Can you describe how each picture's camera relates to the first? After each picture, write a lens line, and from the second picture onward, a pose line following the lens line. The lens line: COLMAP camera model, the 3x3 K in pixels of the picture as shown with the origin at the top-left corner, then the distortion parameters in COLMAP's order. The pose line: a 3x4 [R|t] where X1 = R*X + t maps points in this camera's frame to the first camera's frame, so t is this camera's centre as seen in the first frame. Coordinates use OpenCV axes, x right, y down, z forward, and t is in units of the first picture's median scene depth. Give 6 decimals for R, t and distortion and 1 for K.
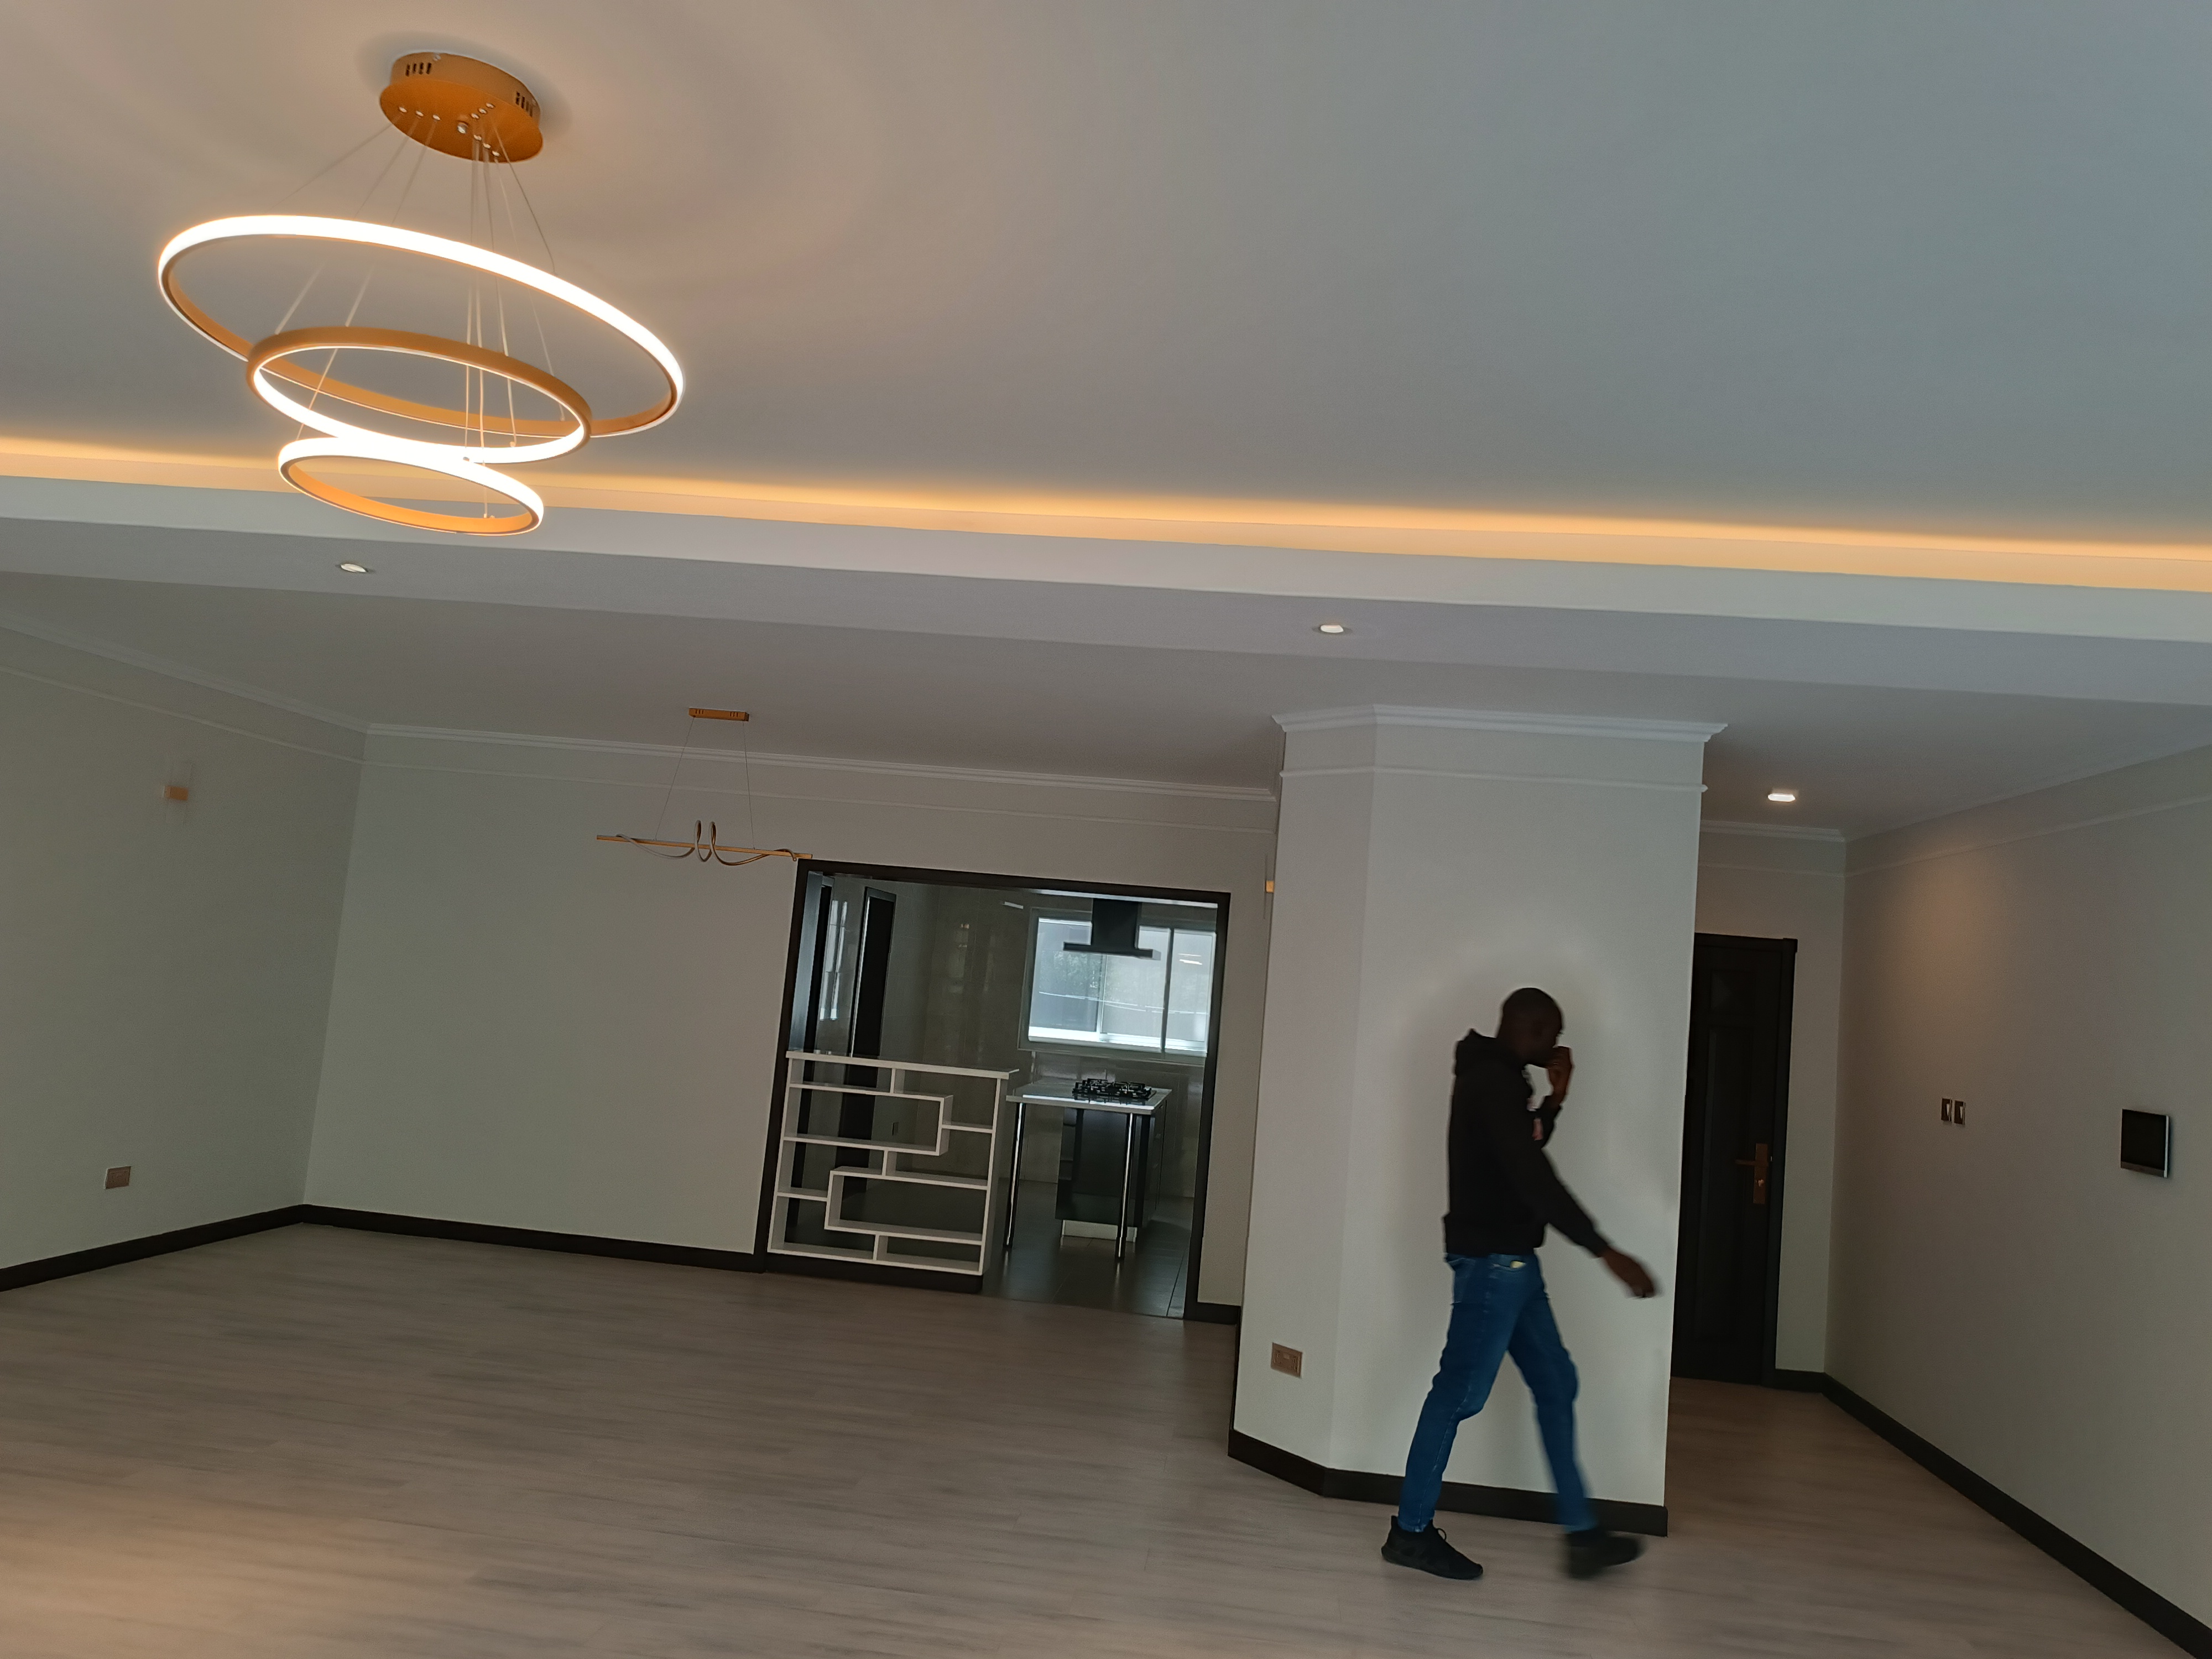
lens RADIAL K [[1534.3, 0, 1106.0], [0, 1534.3, 829.5], [0, 0, 1]] dist [0.000988, -0.001513]
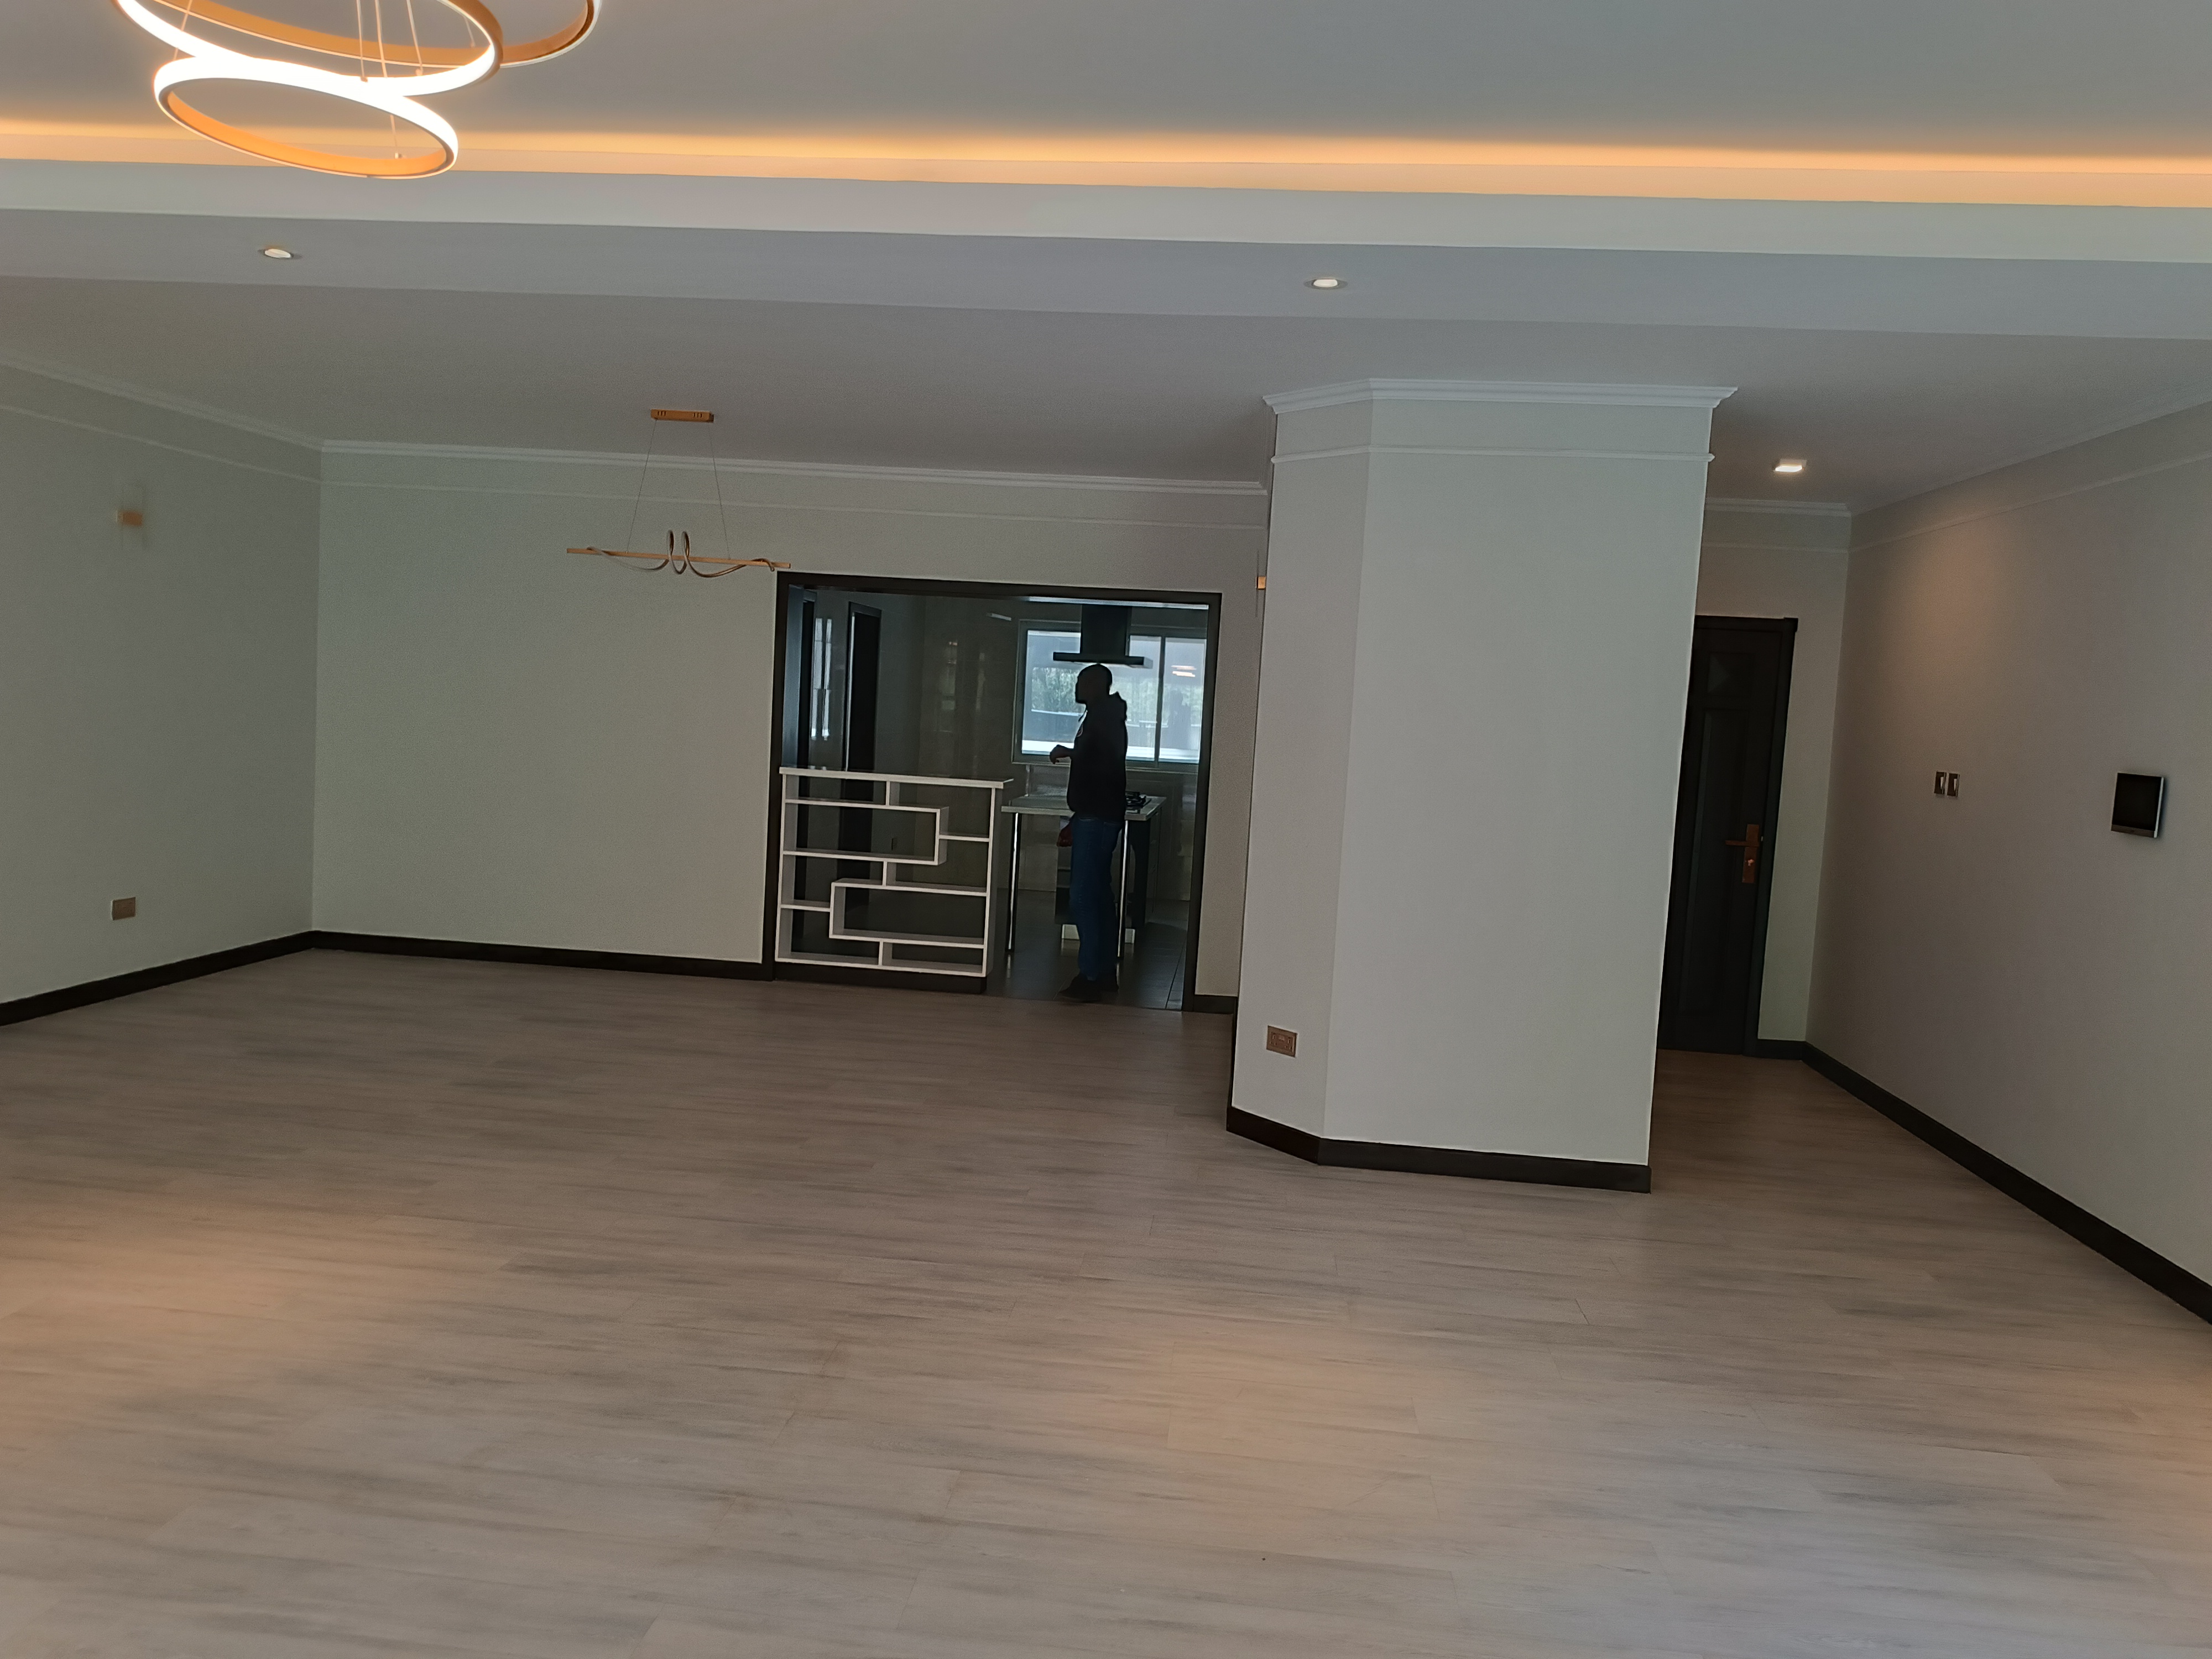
lens RADIAL K [[1515.9, 0, 1106.0], [0, 1515.9, 829.5], [0, 0, 1]] dist [-0.000273, -0.002852]
pose [[0.999463, -0.032677, 0.002314, 0.000381], [0.031736, 0.983347, 0.178946, 0.014447], [-0.008123, -0.178777, 0.983856, 0.020567]]
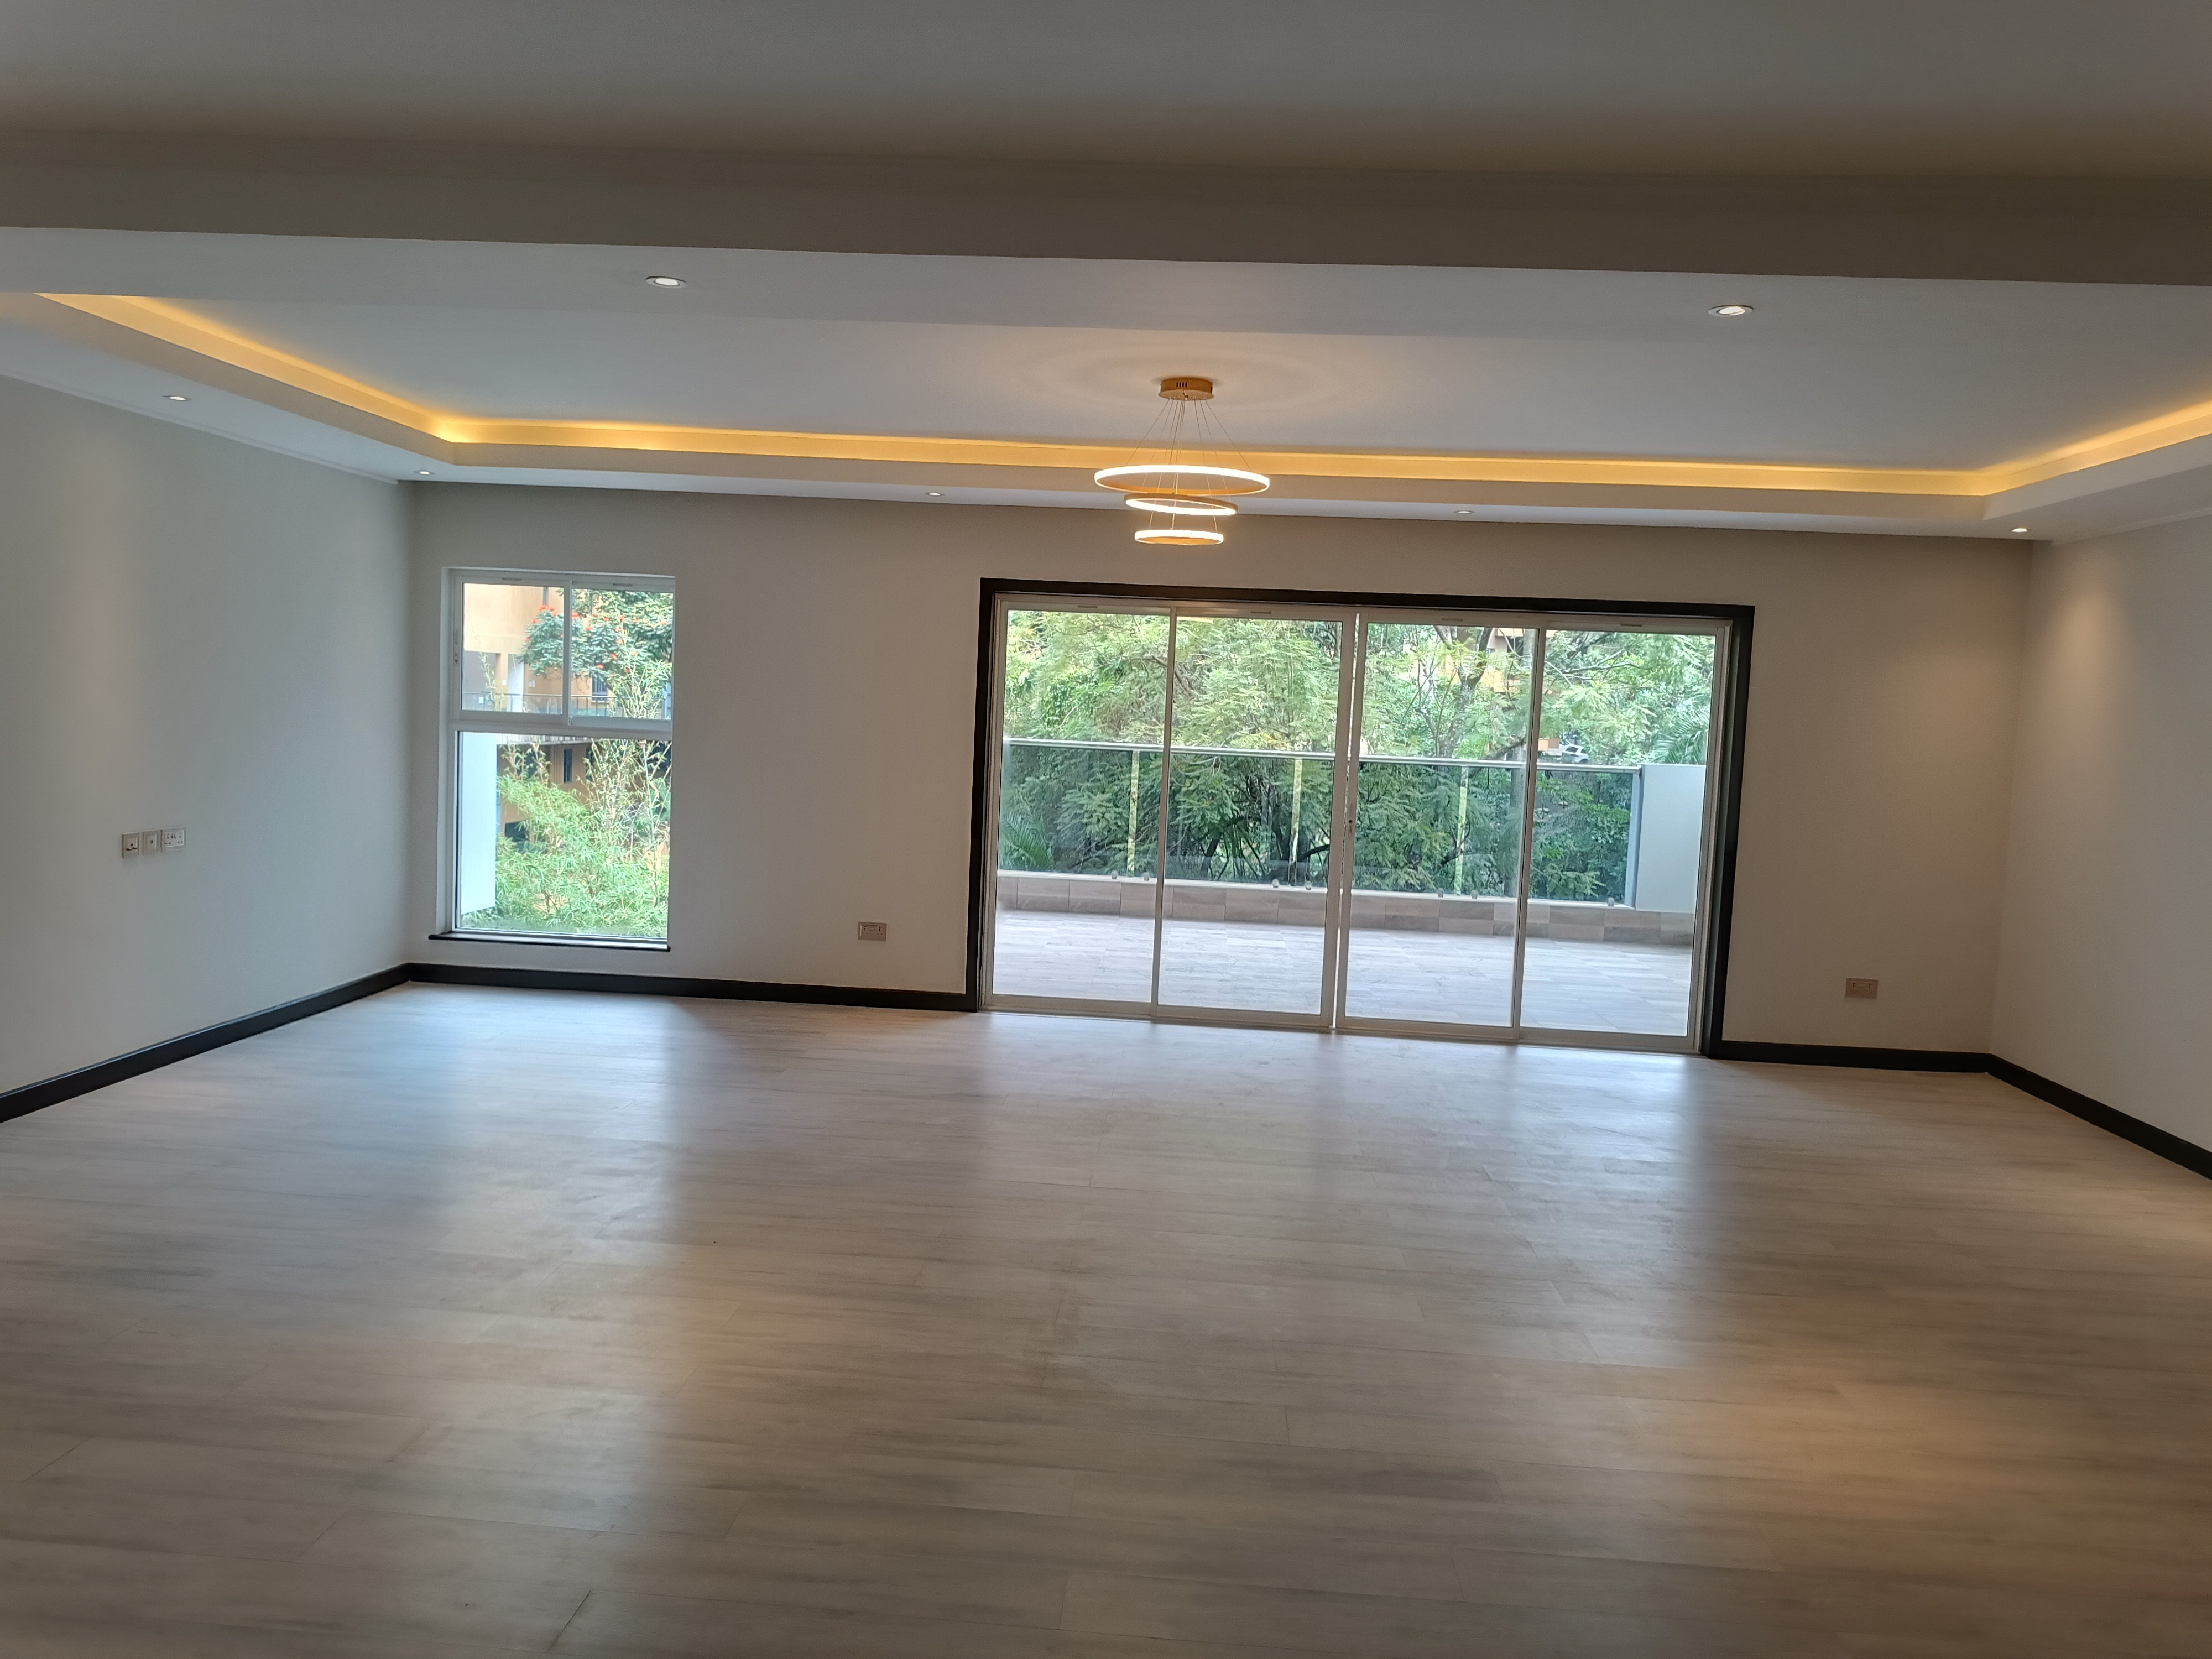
lens RADIAL K [[1515.9, 0, 1106.0], [0, 1515.9, 829.5], [0, 0, 1]] dist [-0.000273, -0.002852]
pose [[-0.990423, -0.128579, -0.050290, -0.073220], [-0.127672, 0.991597, -0.020881, 0.111750], [0.052552, -0.014260, -0.998516, 1.084846]]
